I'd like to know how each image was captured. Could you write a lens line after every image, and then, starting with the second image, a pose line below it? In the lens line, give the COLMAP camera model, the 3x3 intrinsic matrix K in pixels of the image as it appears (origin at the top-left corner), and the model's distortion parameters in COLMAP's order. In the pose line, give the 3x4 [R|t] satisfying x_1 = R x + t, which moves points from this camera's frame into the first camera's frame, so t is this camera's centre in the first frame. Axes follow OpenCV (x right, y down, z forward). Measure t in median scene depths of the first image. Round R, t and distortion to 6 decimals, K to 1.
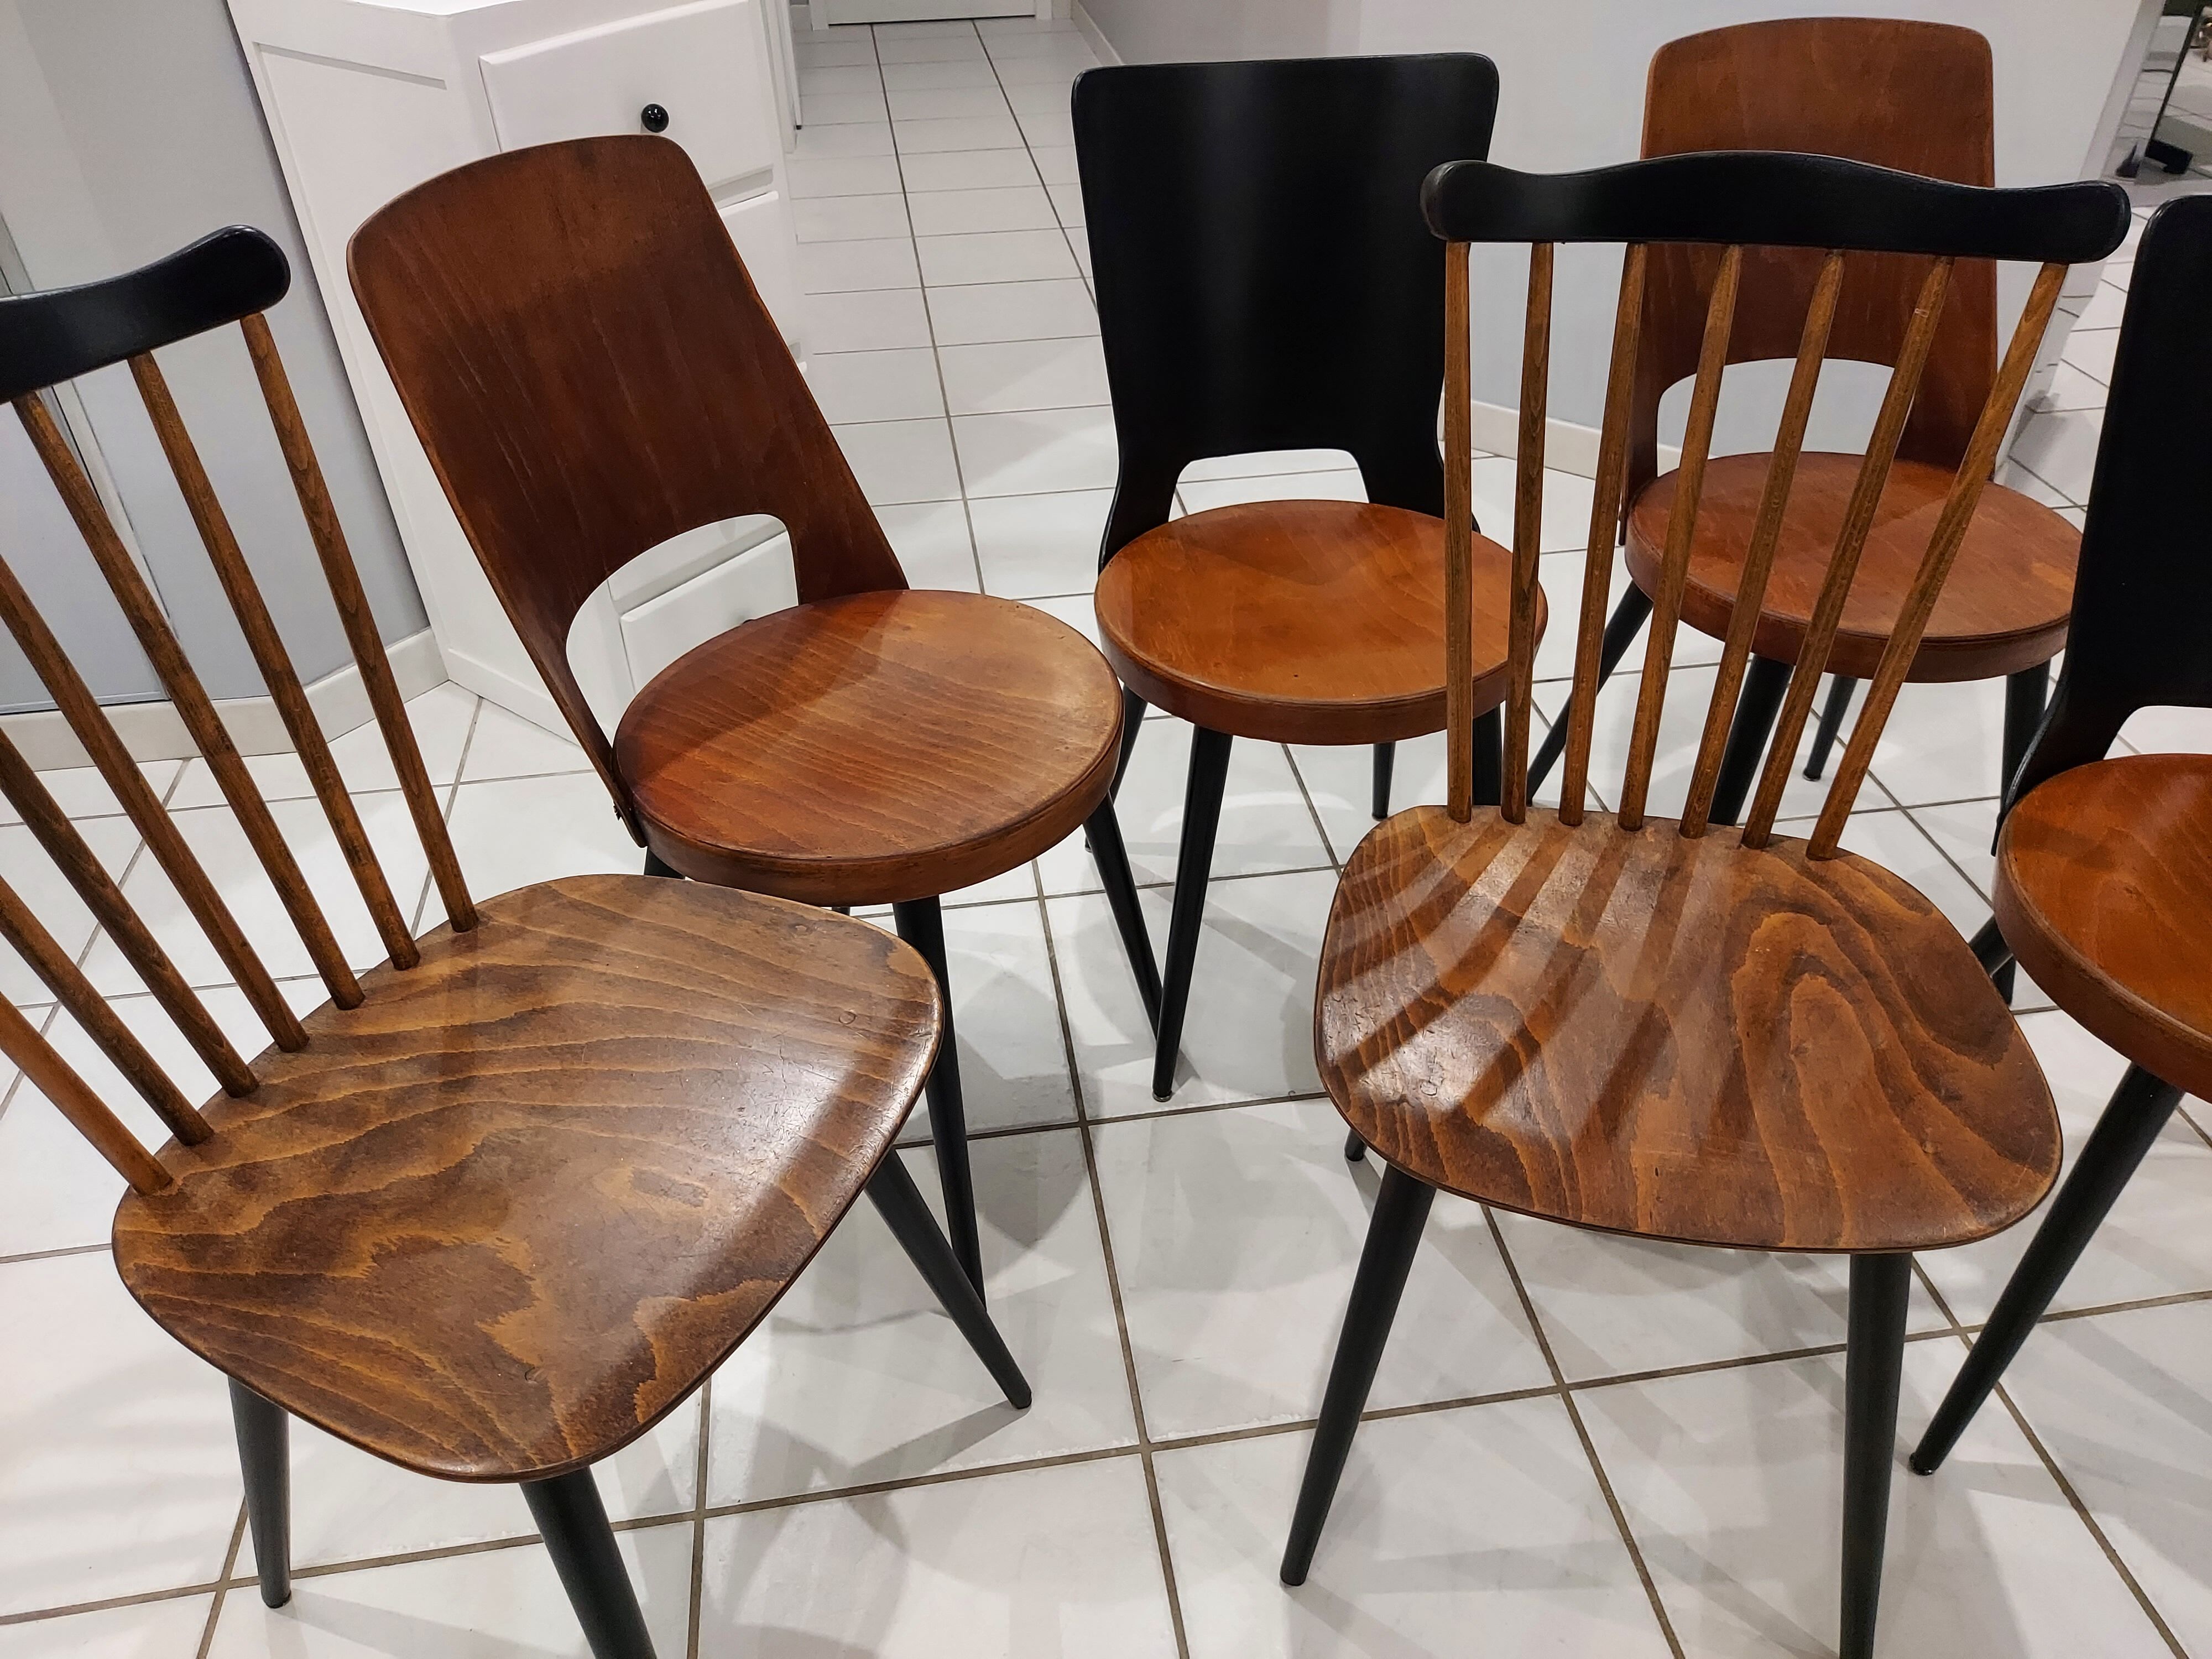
lens RADIAL K [[1615.8, 0, 1106.0], [0, 1615.8, 829.5], [0, 0, 1]] dist [0.068909, -0.077266]
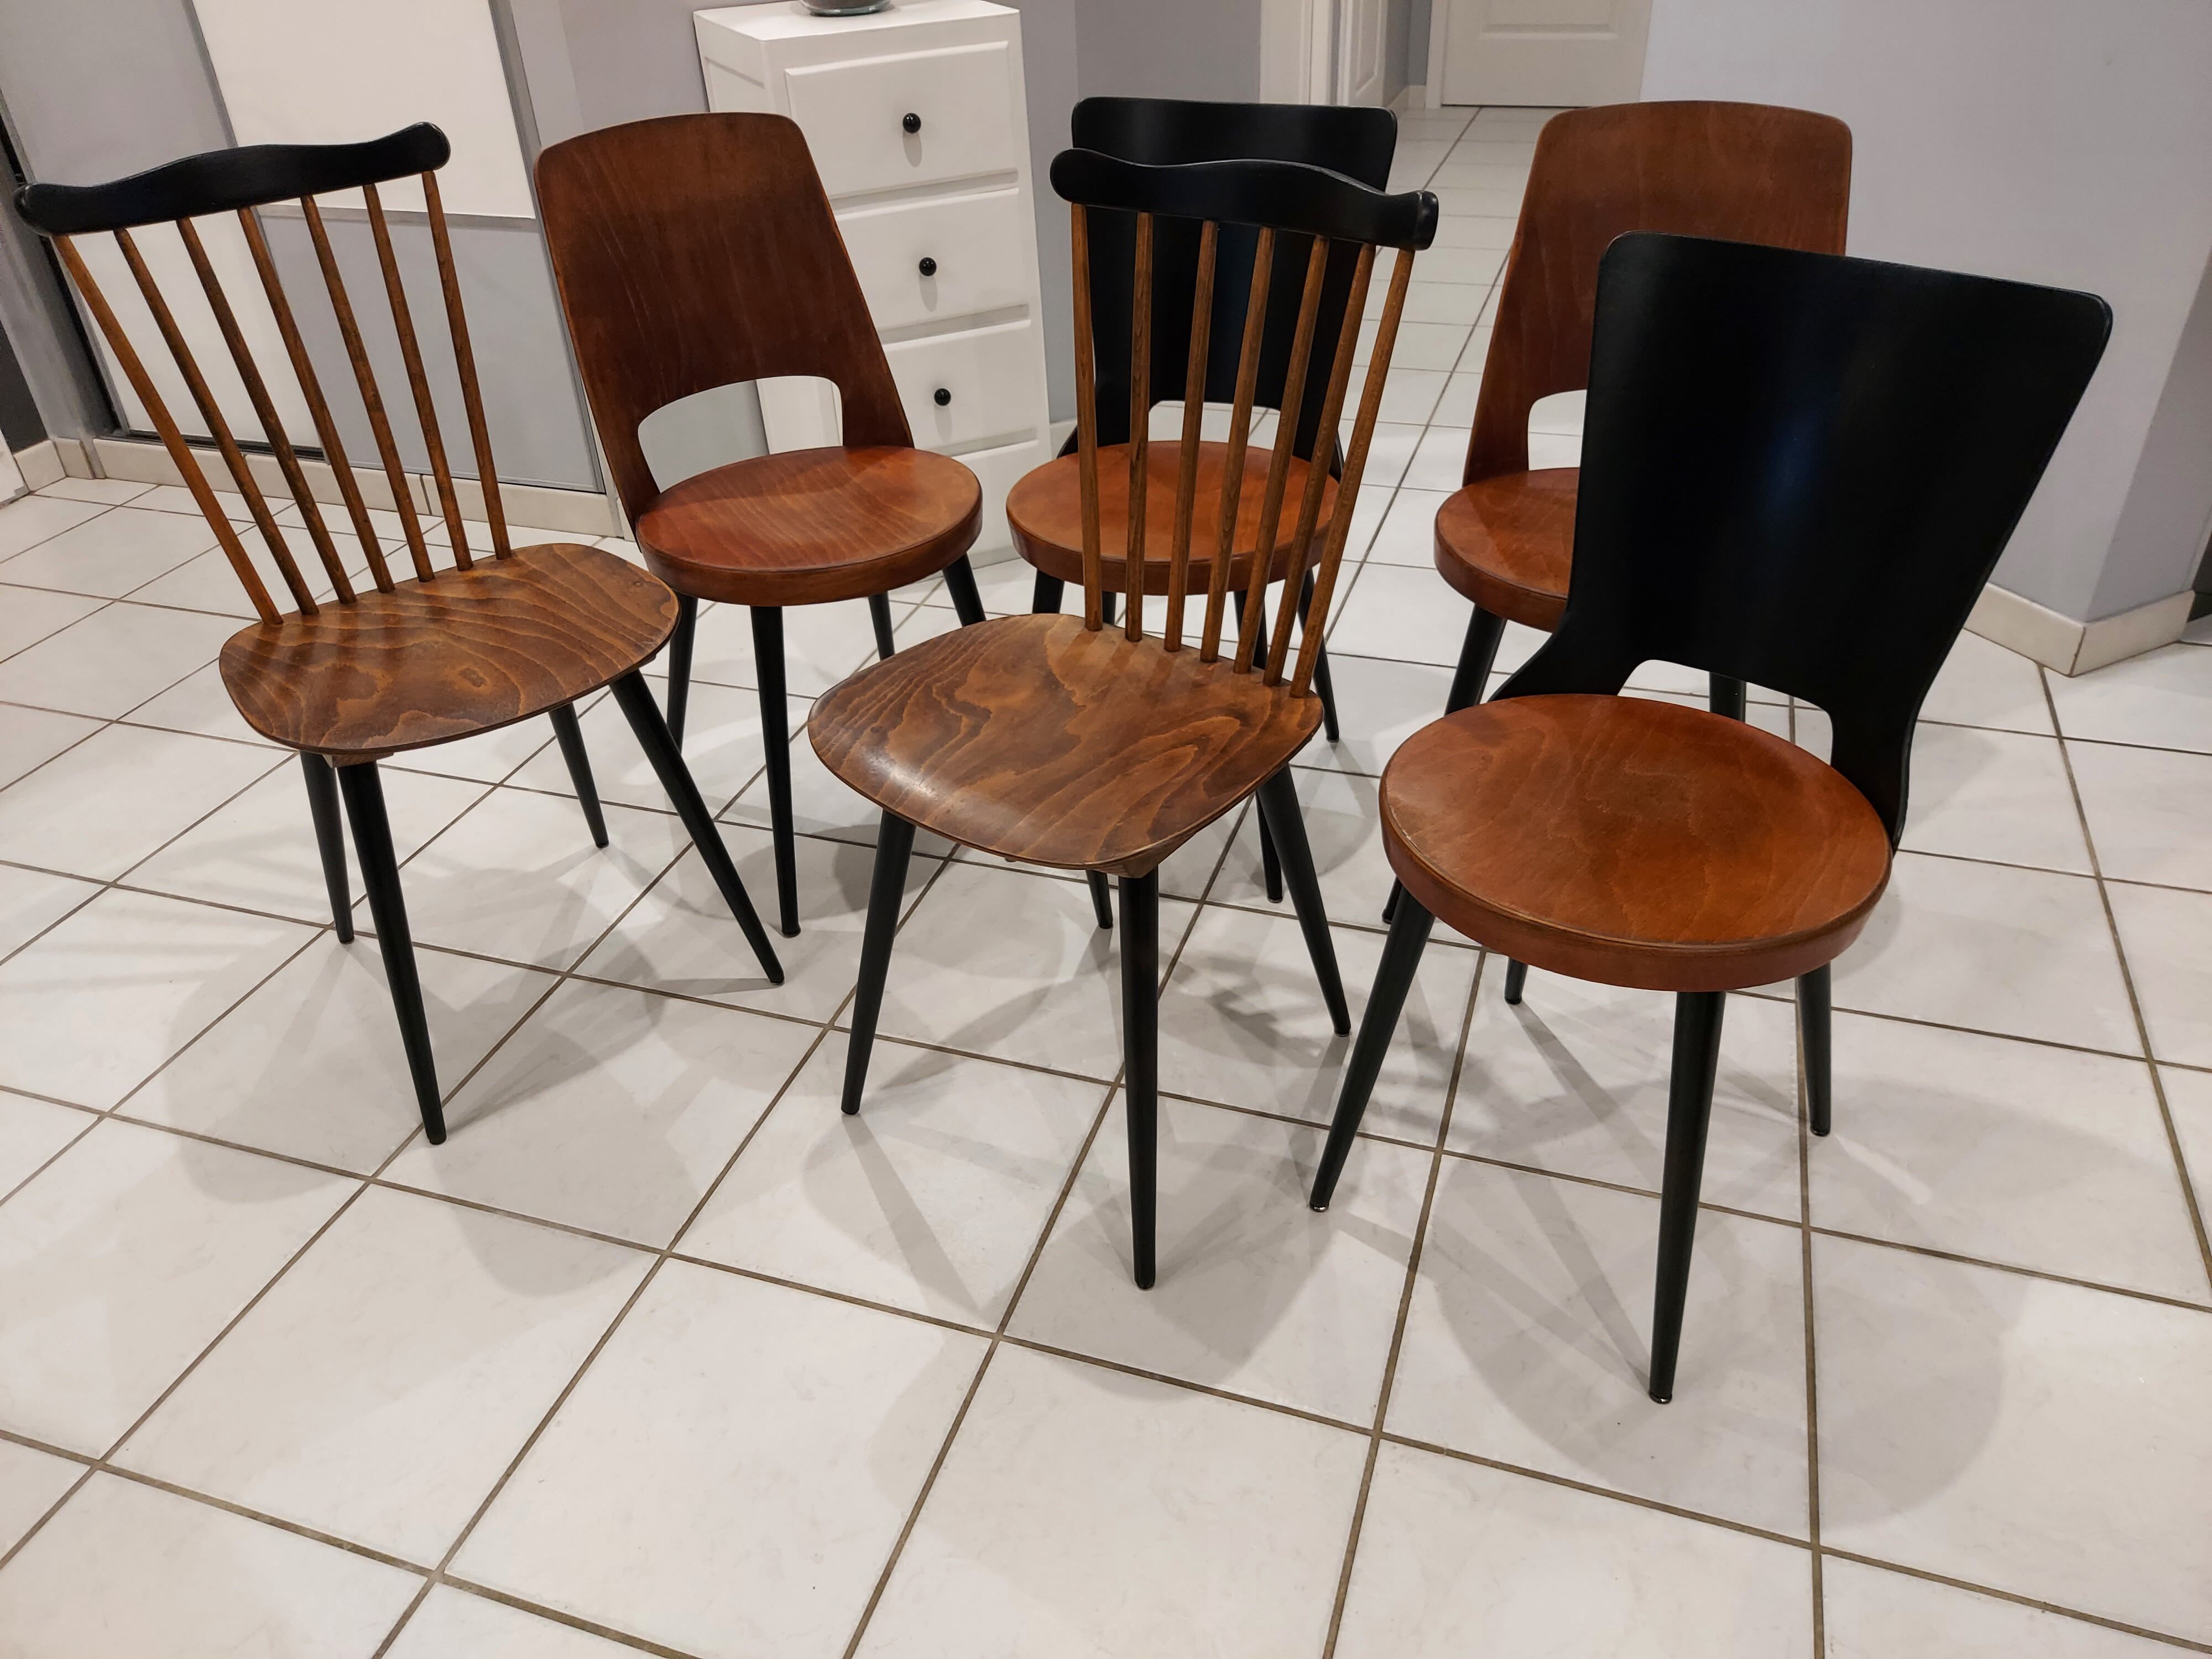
lens RADIAL K [[1615.8, 0, 1106.0], [0, 1615.8, 829.5], [0, 0, 1]] dist [0.068909, -0.077266]
pose [[0.889892, 0.238470, -0.388875, 0.713092], [-0.255748, 0.966714, 0.007572, 0.129300], [0.377736, 0.092716, 0.921259, -0.228469]]
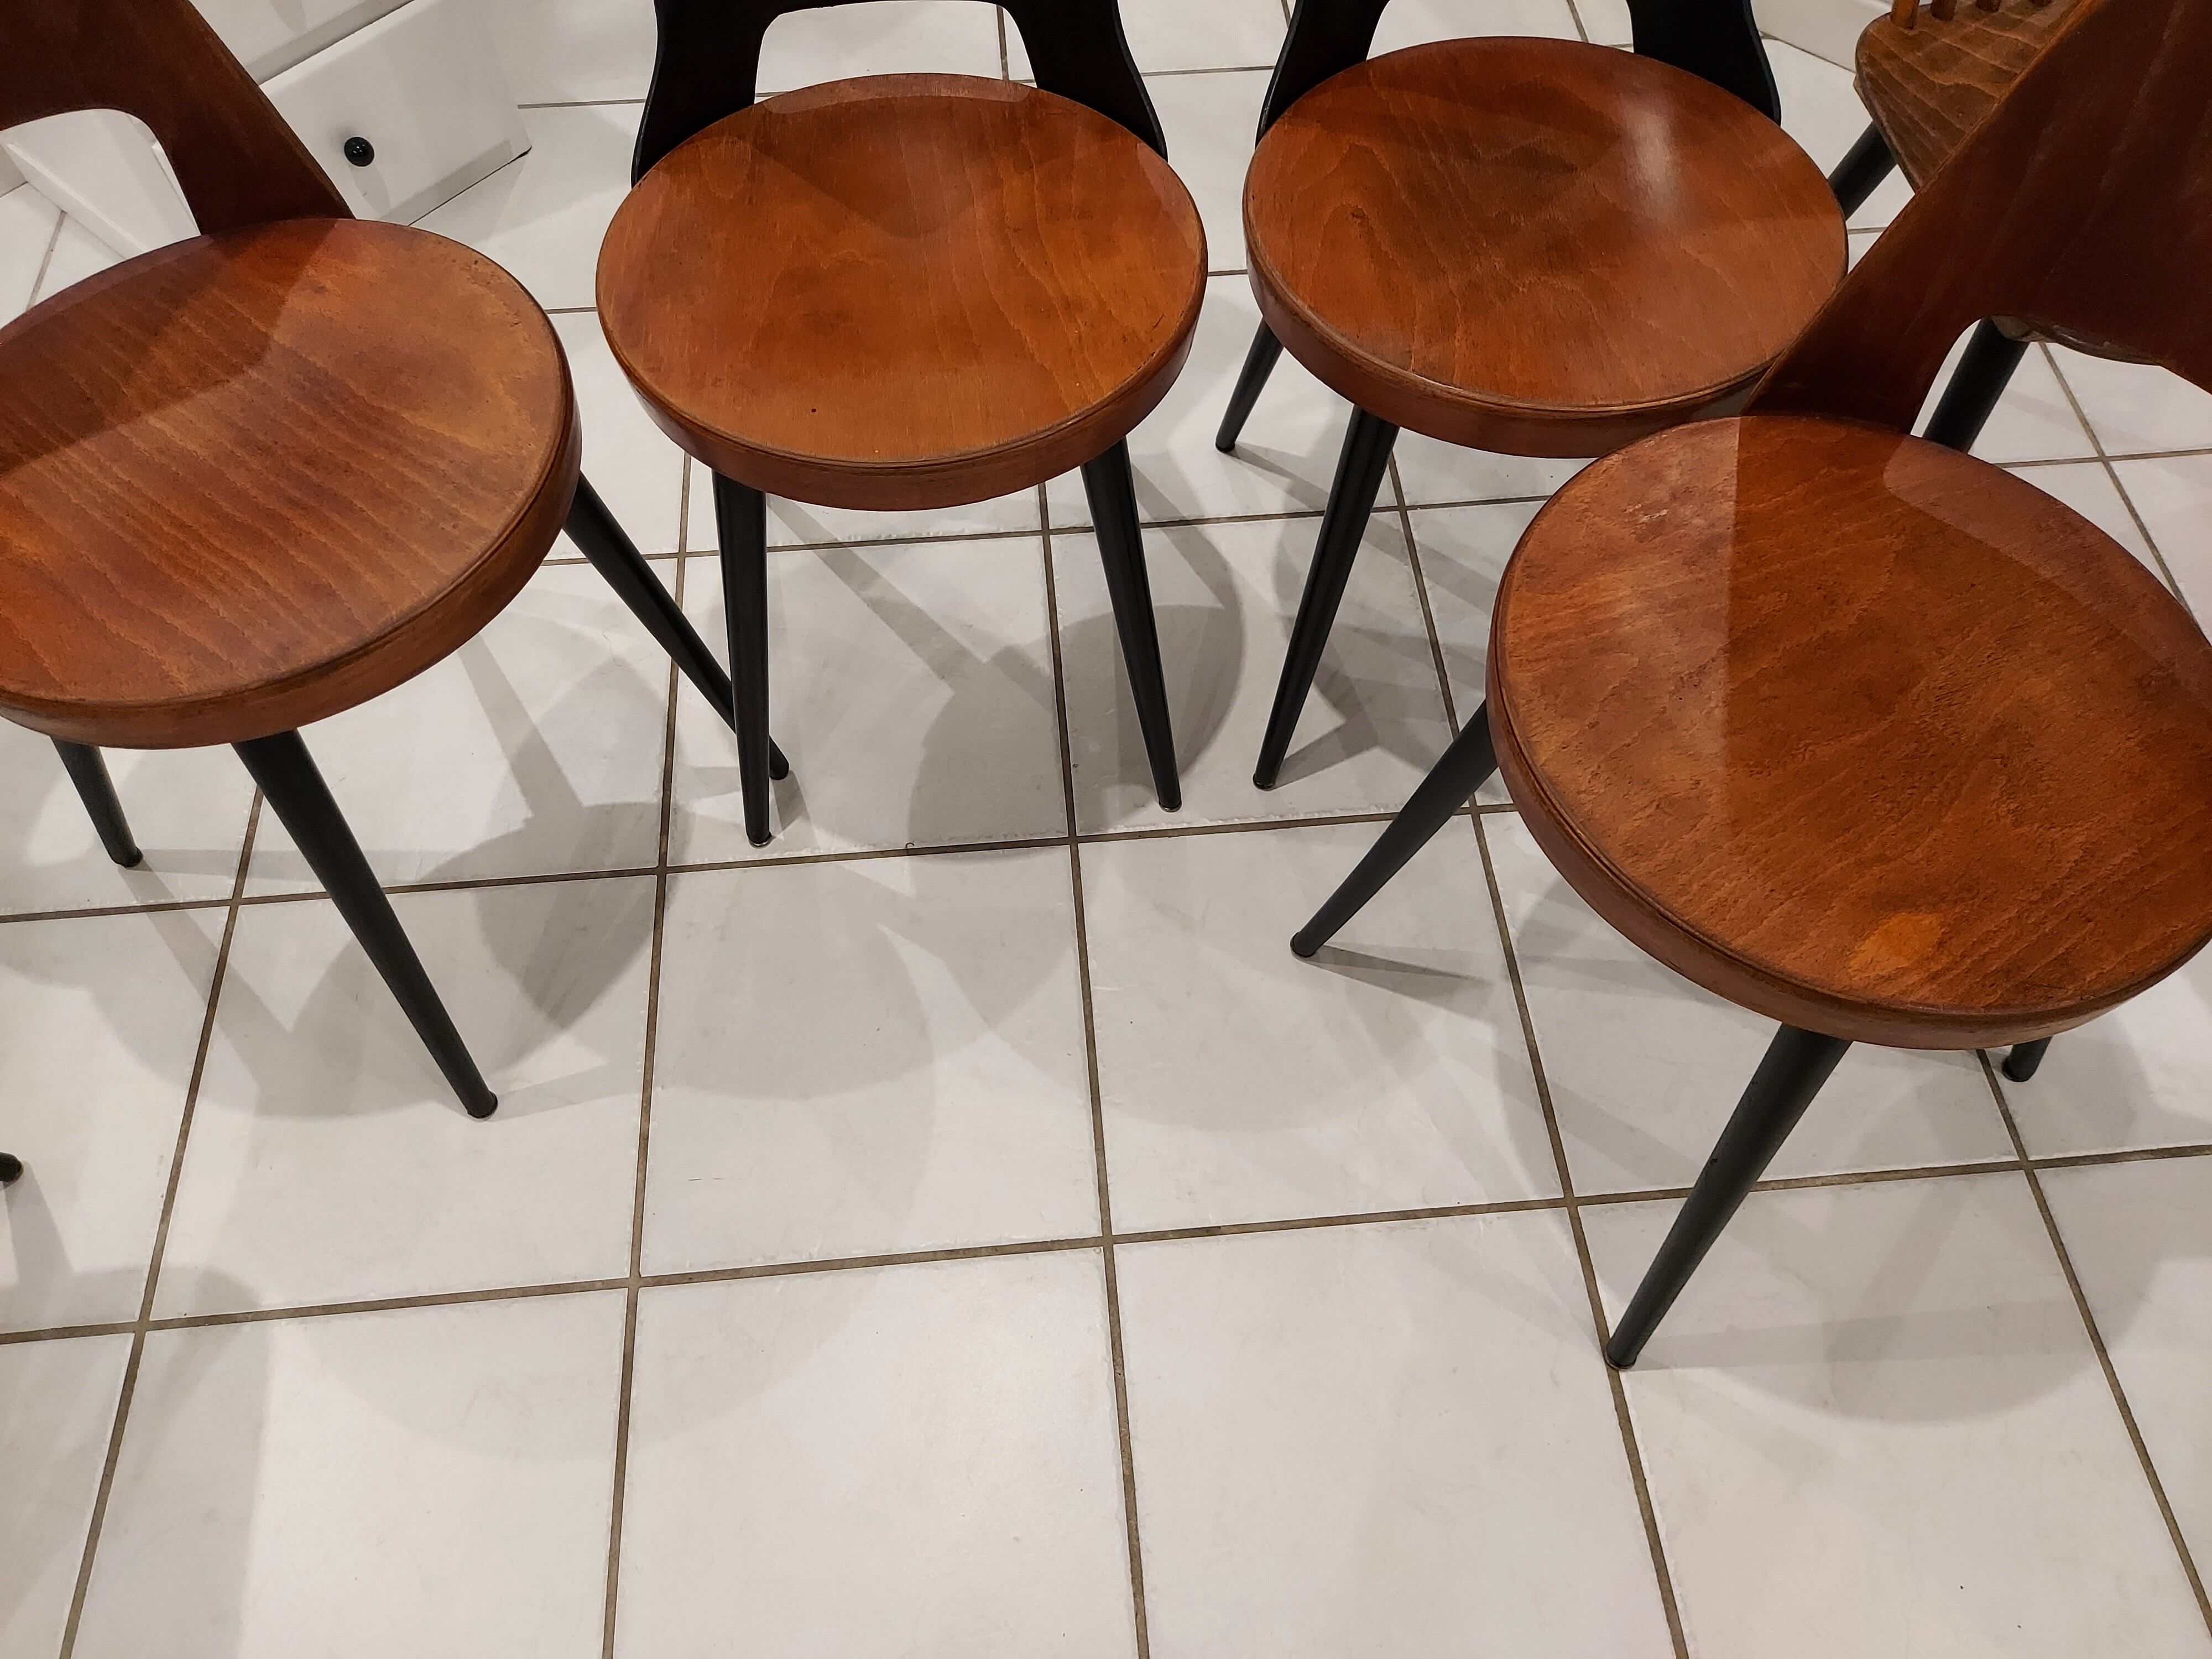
lens RADIAL K [[1615.8, 0, 1106.0], [0, 1615.8, 829.5], [0, 0, 1]] dist [0.068909, -0.077266]
pose [[0.997818, 0.061542, -0.023893, 0.277664], [-0.048372, 0.927850, 0.369804, -0.196500], [0.044927, -0.367841, 0.928803, 0.238774]]
